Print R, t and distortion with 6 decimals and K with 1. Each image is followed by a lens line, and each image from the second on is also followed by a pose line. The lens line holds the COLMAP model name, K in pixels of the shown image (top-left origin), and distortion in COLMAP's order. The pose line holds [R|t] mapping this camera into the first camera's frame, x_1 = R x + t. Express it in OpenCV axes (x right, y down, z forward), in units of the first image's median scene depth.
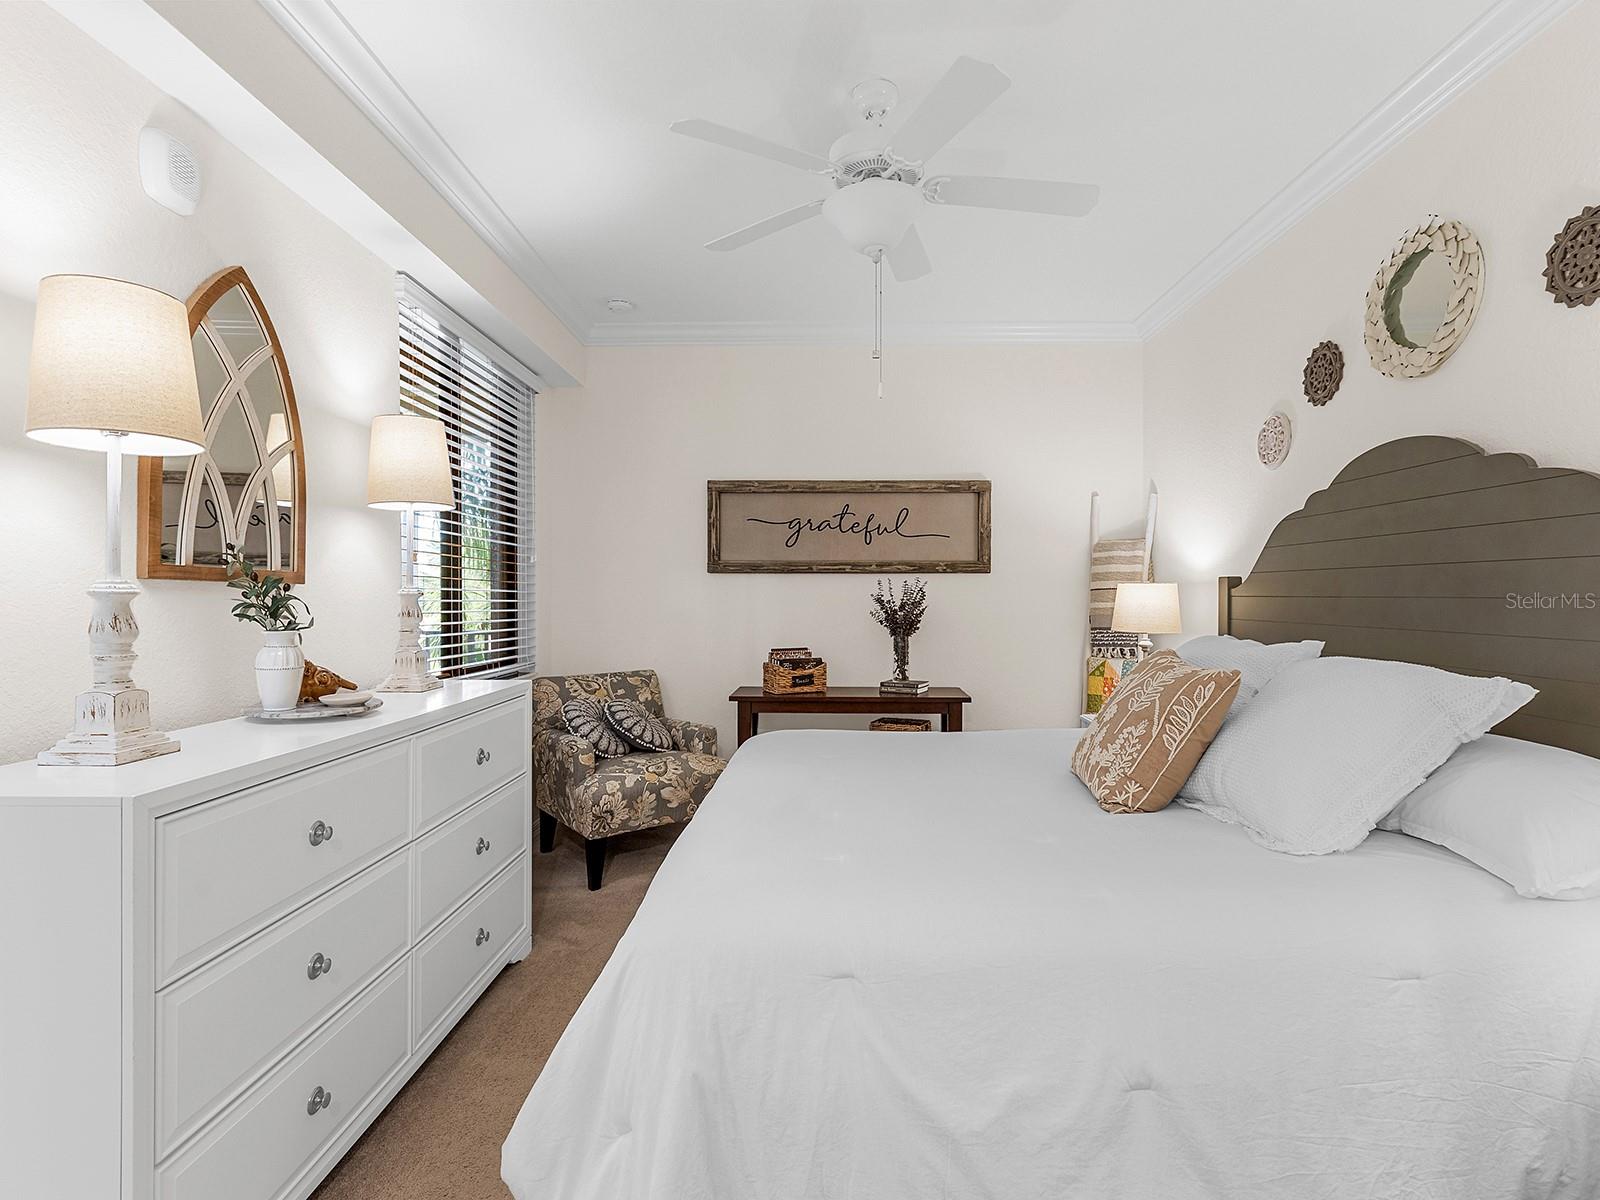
lens RADIAL K [[790.8, 0, 801.5], [0, 790.8, 581.0], [0, 0, 1]] dist [0.002198, 0.000779]
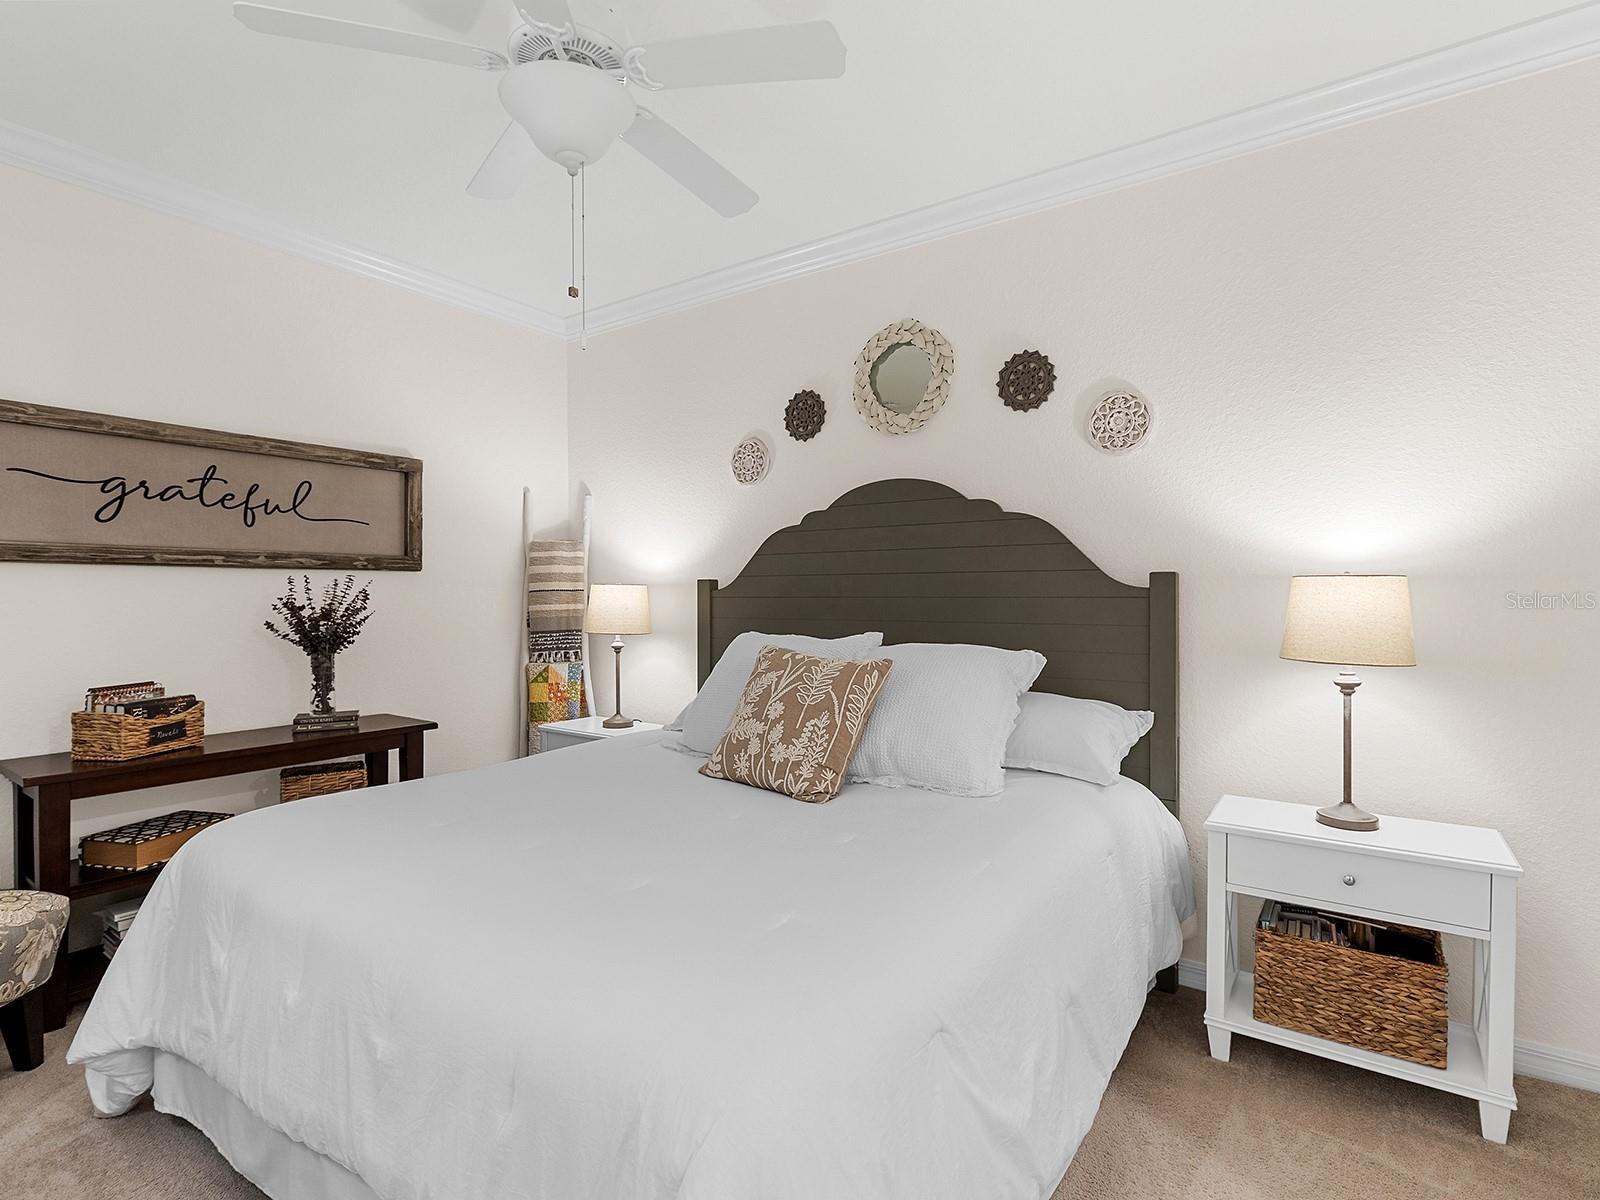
lens RADIAL K [[802.7, 0, 799.8], [0, 802.7, 583.9], [0, 0, 1]] dist [0.001535, -0.001562]
pose [[0.552673, 0.008398, 0.833356, -0.255479], [-0.010044, 0.999944, -0.003416, 0.002338], [-0.833338, -0.006483, 0.552726, 0.212097]]
